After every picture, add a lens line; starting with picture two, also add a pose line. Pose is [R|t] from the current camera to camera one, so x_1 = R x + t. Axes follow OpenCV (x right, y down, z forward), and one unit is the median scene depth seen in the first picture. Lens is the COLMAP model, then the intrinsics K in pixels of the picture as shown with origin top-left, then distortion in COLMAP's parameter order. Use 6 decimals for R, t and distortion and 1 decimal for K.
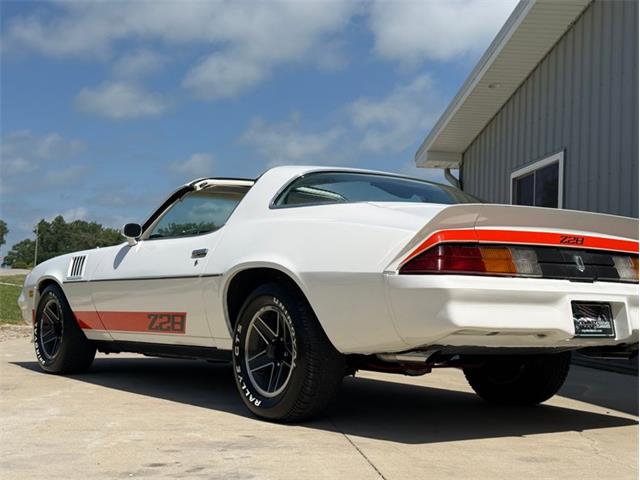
lens RADIAL K [[1023.2, 0, 320.0], [0, 1023.2, 240.0], [0, 0, 1]] dist [0.172672, -0.224943]
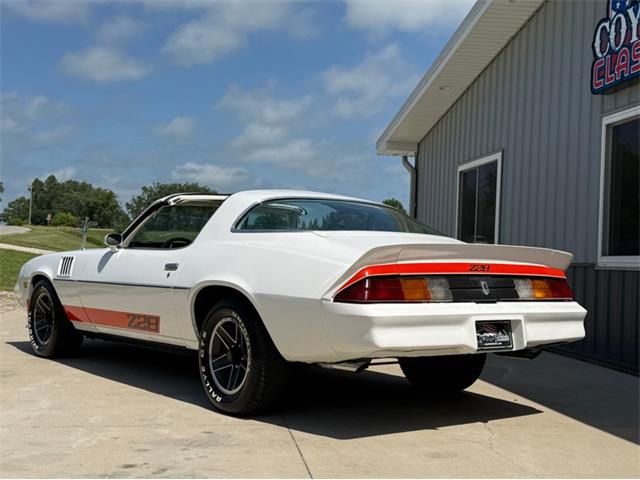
lens RADIAL K [[962.1, 0, 335.4], [0, 962.1, 240.8], [0, 0, 1]] dist [0.239436, -0.754072]
pose [[0.999378, 0.006733, 0.034608, 0.033155], [-0.008576, 0.998537, 0.053384, -0.083196], [-0.034198, -0.053648, 0.997974, -0.111848]]
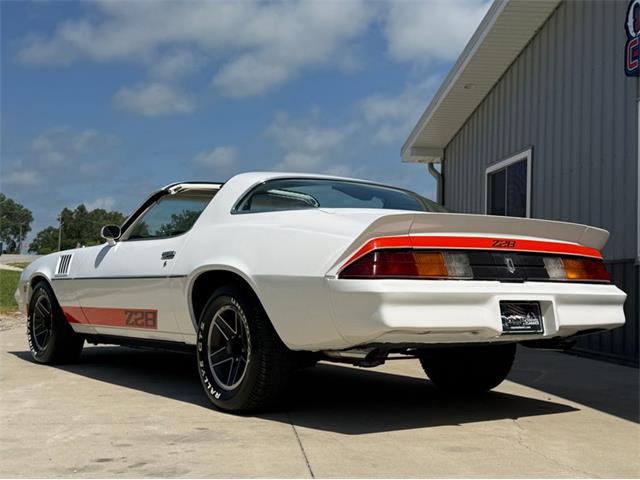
lens RADIAL K [[962.1, 0, 335.4], [0, 962.1, 240.8], [0, 0, 1]] dist [0.239436, -0.754072]
pose [[0.999974, -0.007150, -0.000830, 0.063017], [0.007164, 0.999795, 0.018933, -0.021448], [0.000694, -0.018939, 0.999820, -0.012670]]
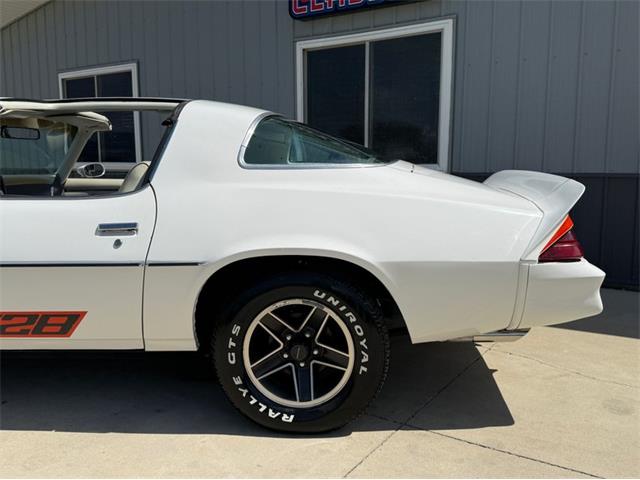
lens RADIAL K [[600.0, 0, 346.9], [0, 600.0, 248.9], [0, 0, 1]] dist [0.178398, -0.338613]
pose [[0.605362, -0.146664, 0.782321, -0.377183], [-0.040912, 0.975844, 0.214602, -0.073778], [-0.794898, -0.161918, 0.584739, 0.688147]]
